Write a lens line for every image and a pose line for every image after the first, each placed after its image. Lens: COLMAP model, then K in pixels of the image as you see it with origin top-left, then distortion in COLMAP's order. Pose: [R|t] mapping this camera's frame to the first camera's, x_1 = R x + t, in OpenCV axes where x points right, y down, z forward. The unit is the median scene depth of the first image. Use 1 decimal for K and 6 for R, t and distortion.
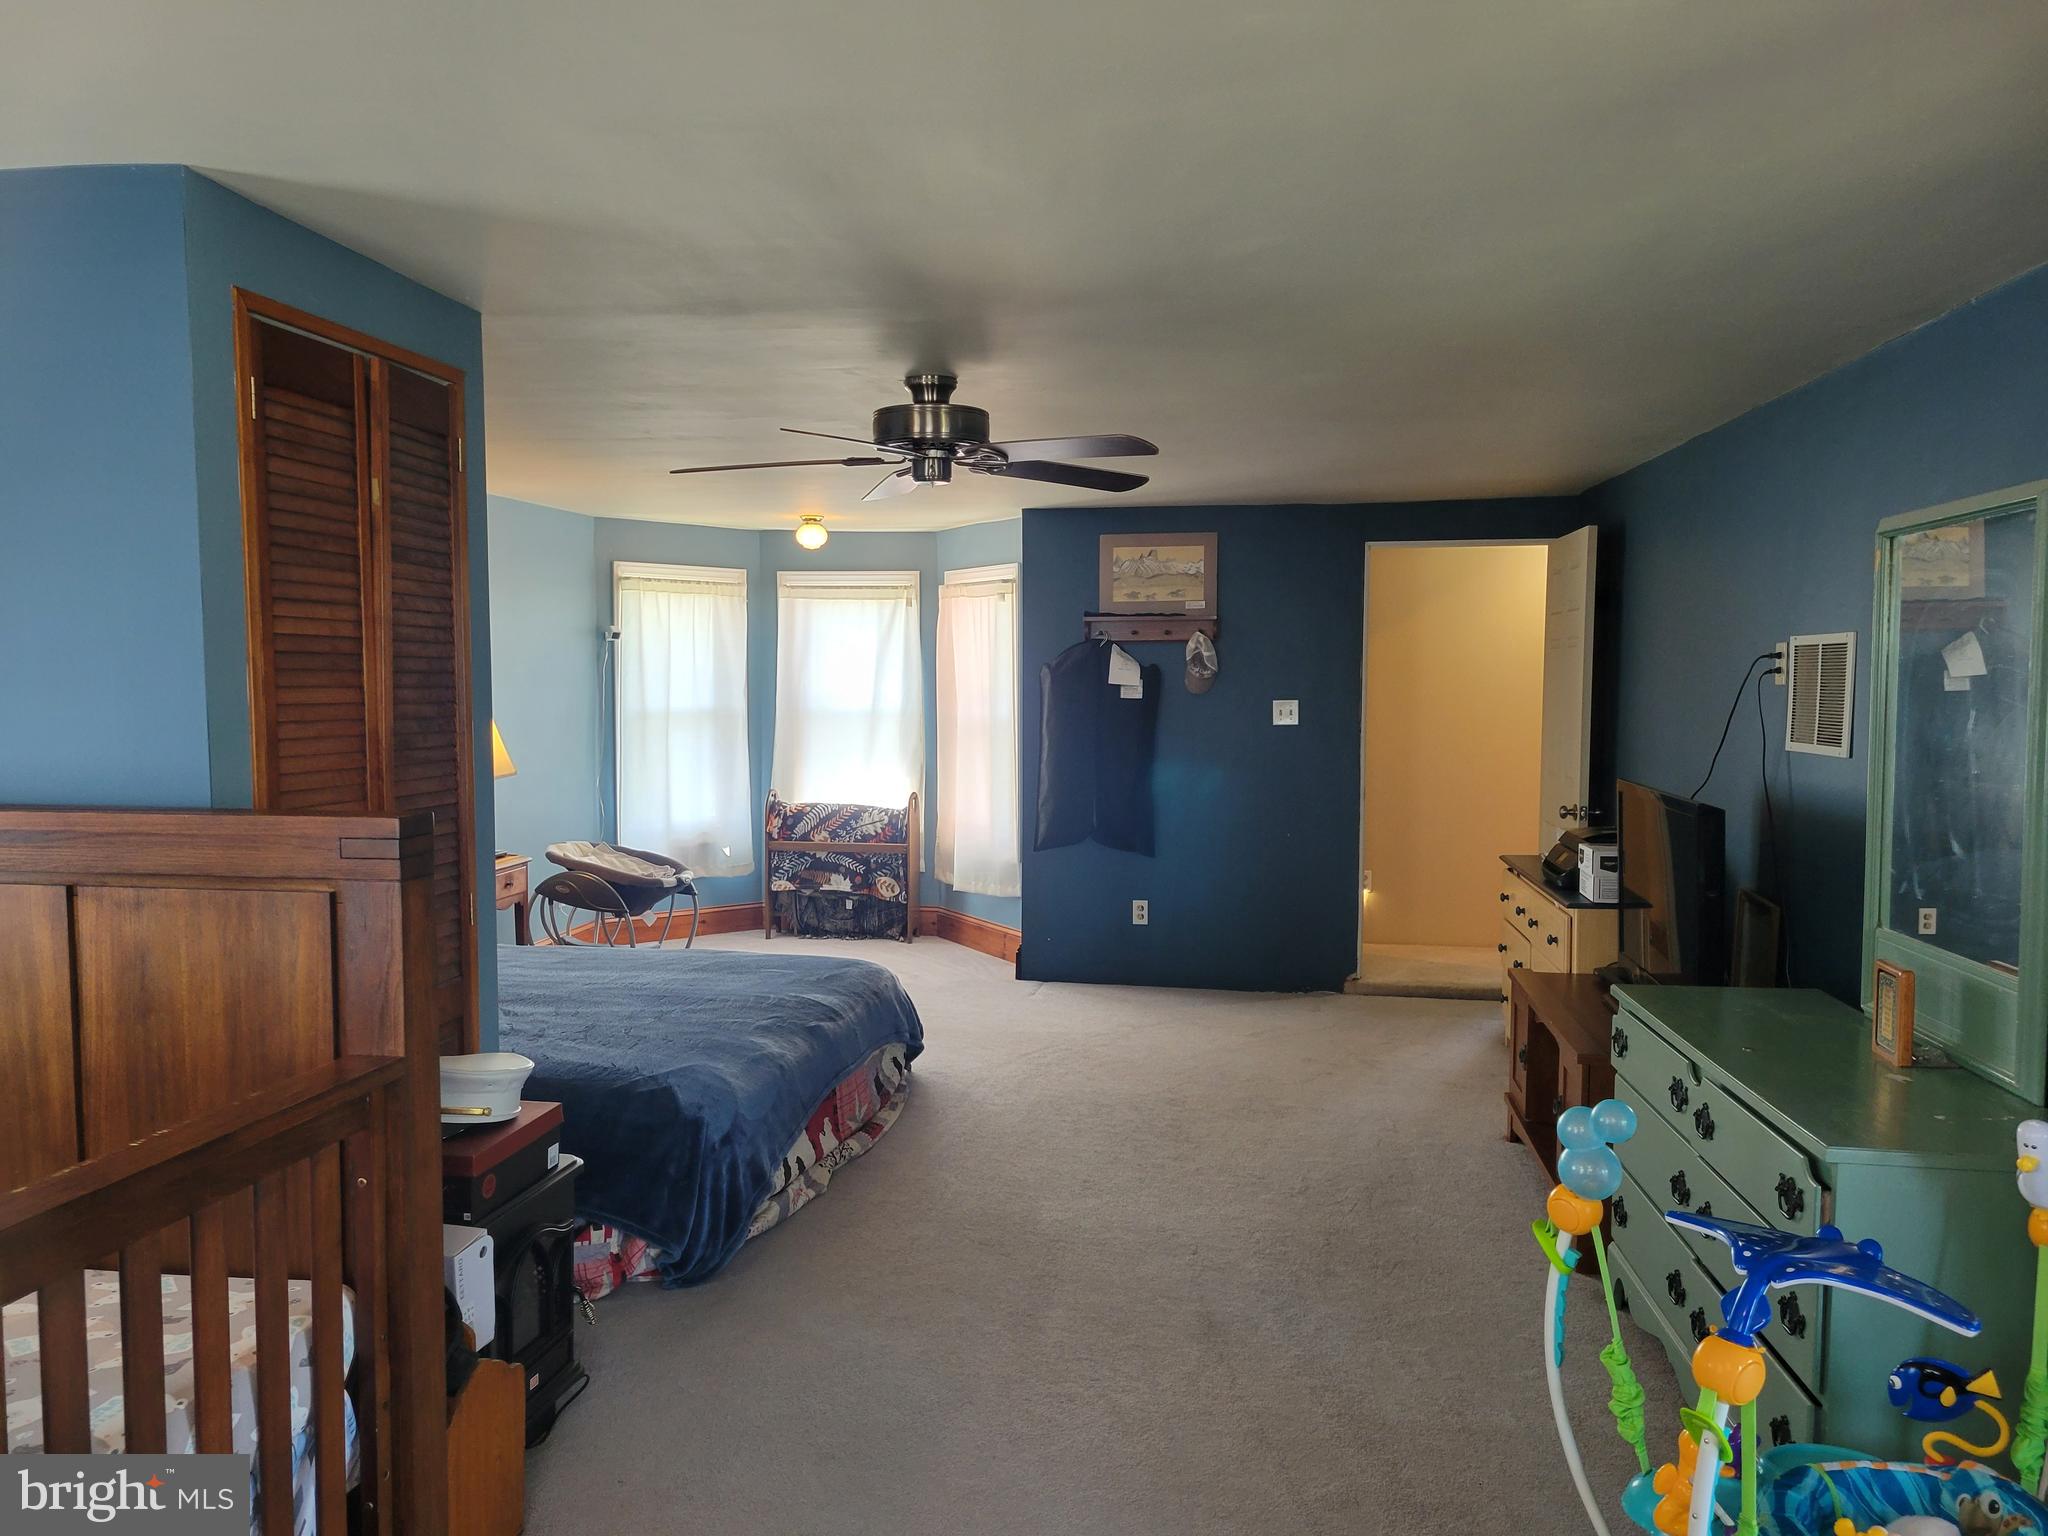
lens RADIAL K [[1543.8, 0, 1035.2], [0, 1543.8, 798.0], [0, 0, 1]] dist [0.054415, -0.034879]
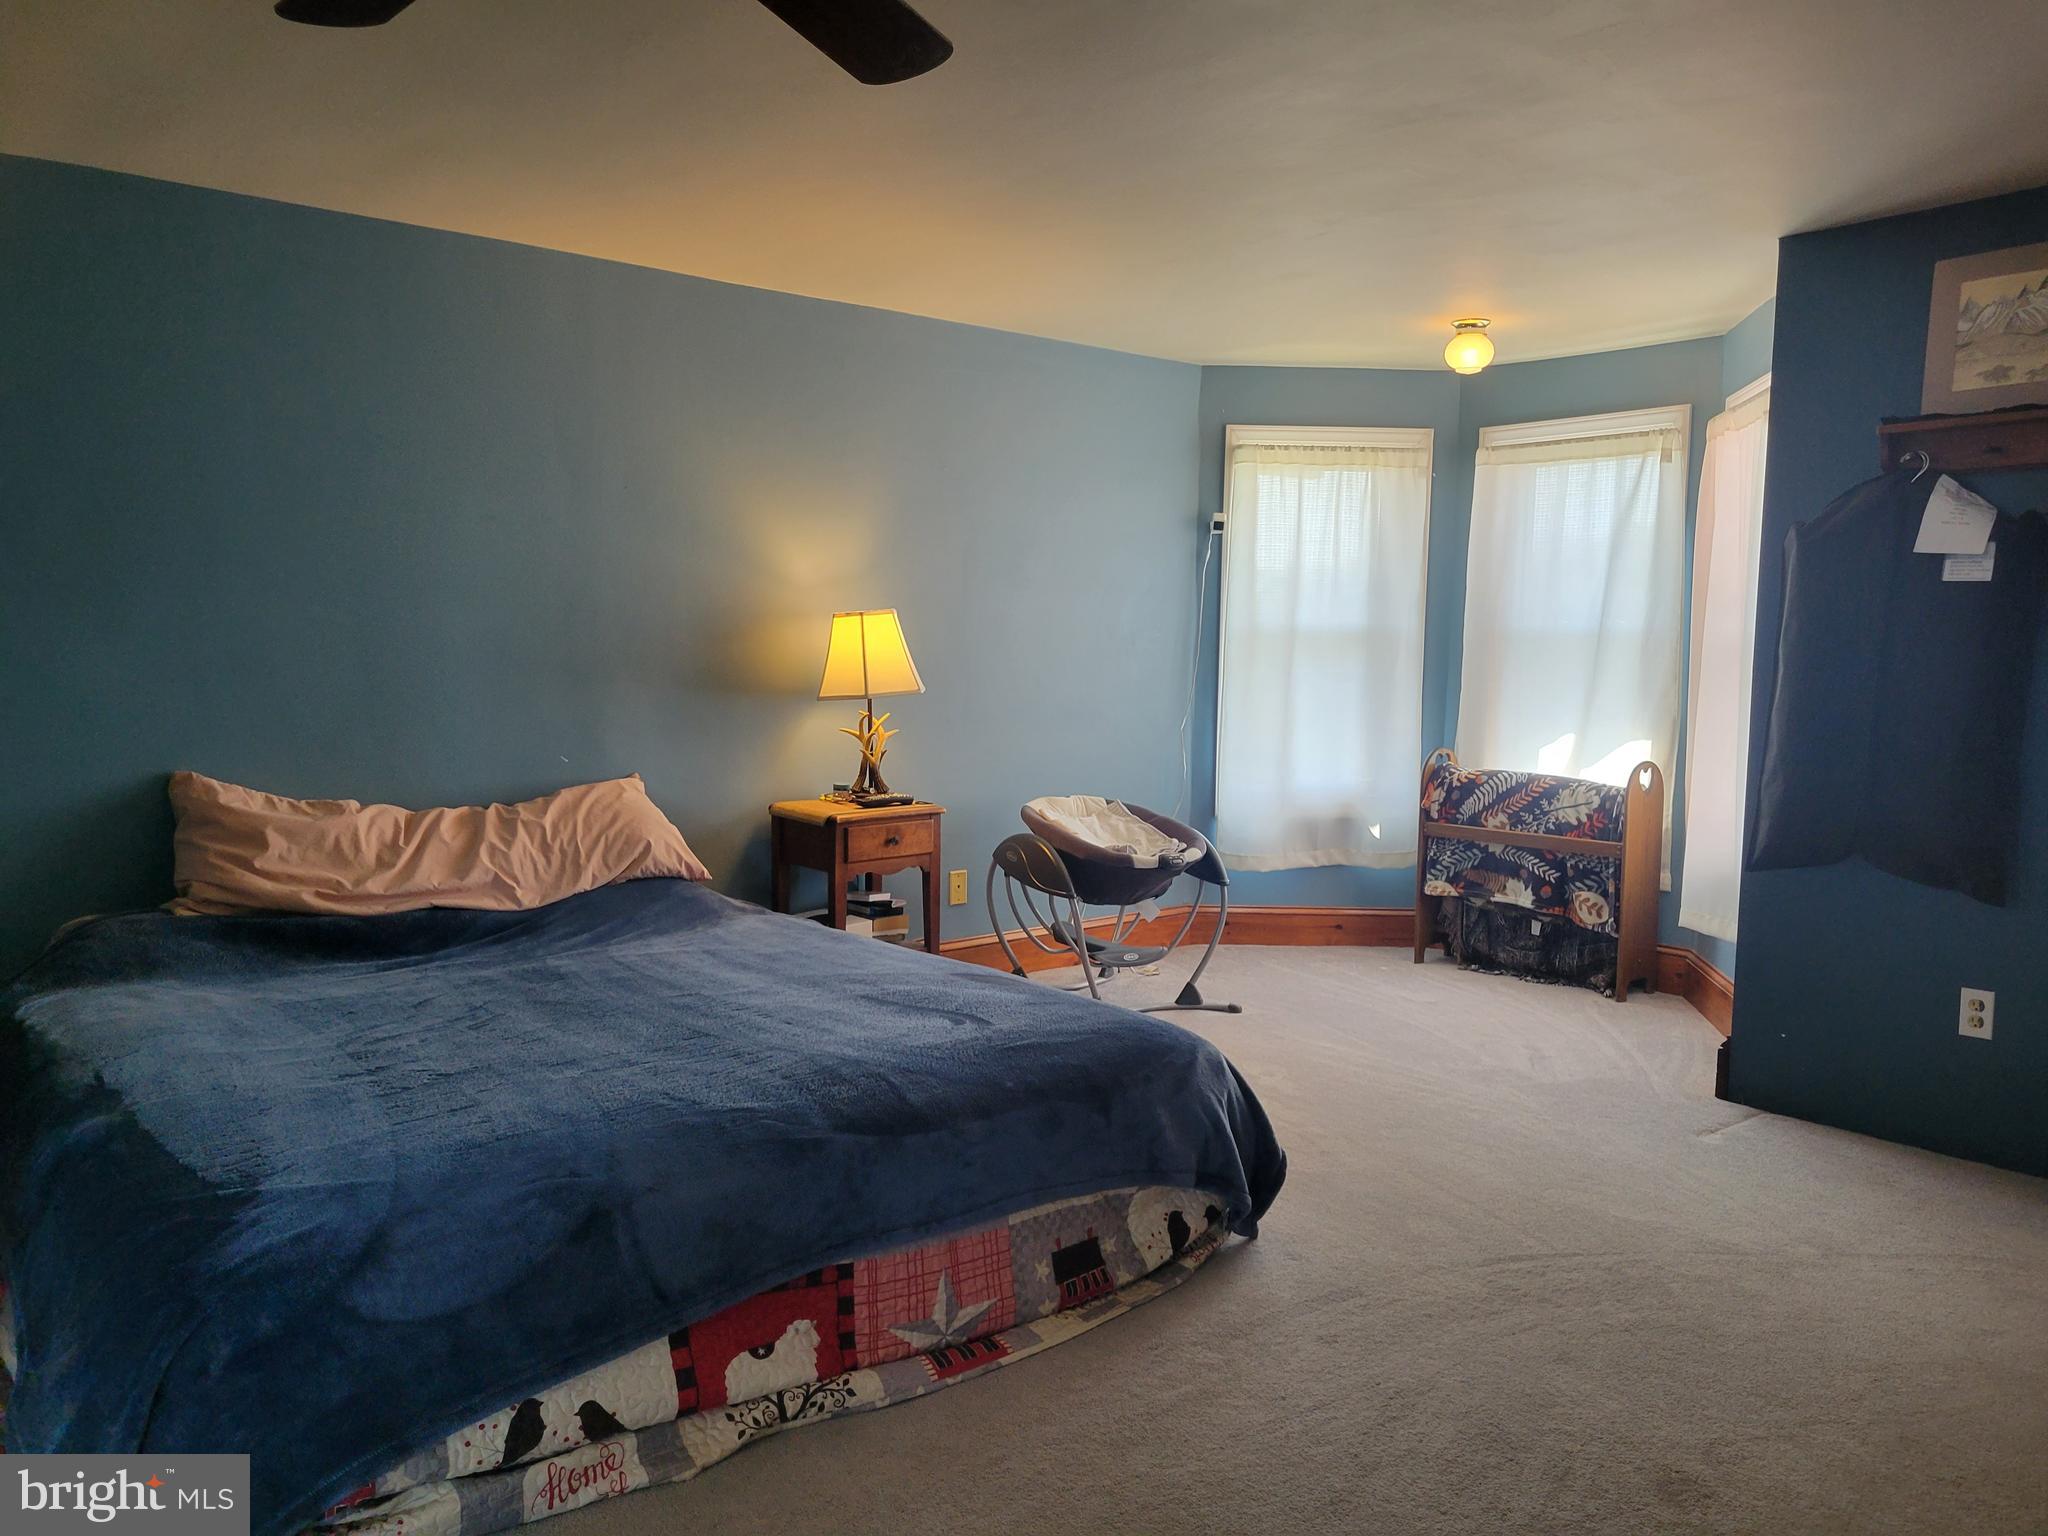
lens RADIAL K [[1543.8, 0, 1035.2], [0, 1543.8, 798.0], [0, 0, 1]] dist [0.054415, -0.034879]
pose [[0.762292, 0.067946, -0.643657, 0.157922], [-0.061366, 0.997582, 0.032631, 0.006358], [0.644318, 0.014625, 0.764618, 0.413287]]
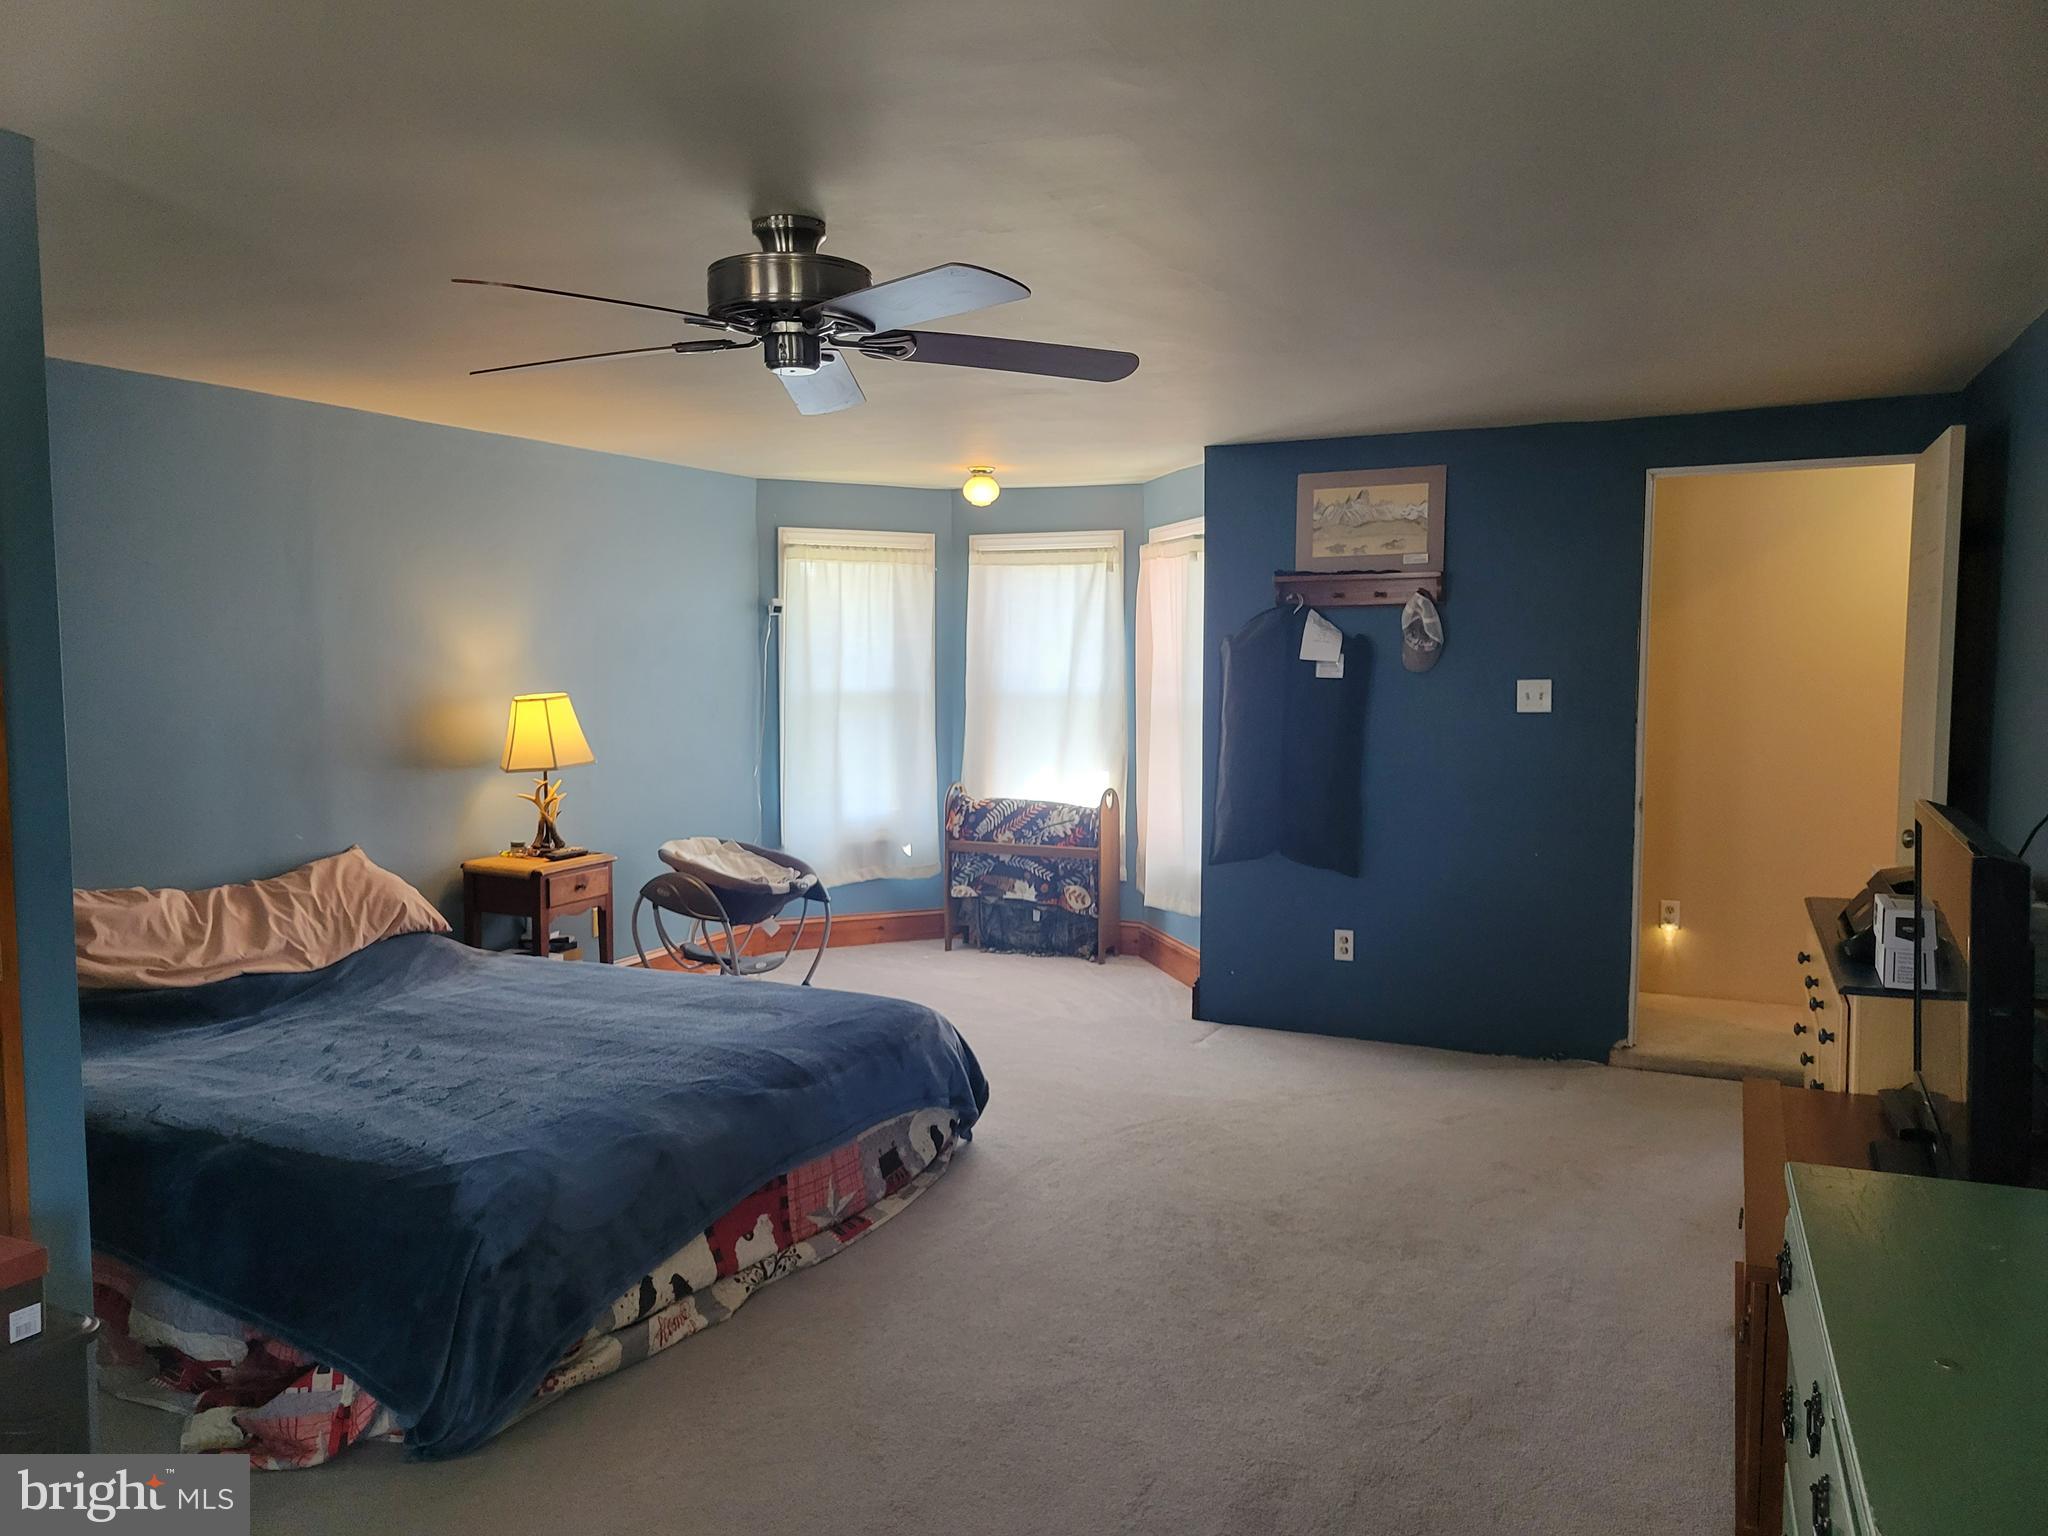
lens RADIAL K [[1549.2, 0, 1033.7], [0, 1549.2, 789.7], [0, 0, 1]] dist [0.040313, -0.006331]
pose [[0.963178, 0.019347, -0.268168, 0.127372], [-0.018347, 0.999812, 0.006235, -0.008633], [0.268238, -0.001085, 0.963352, 0.182210]]
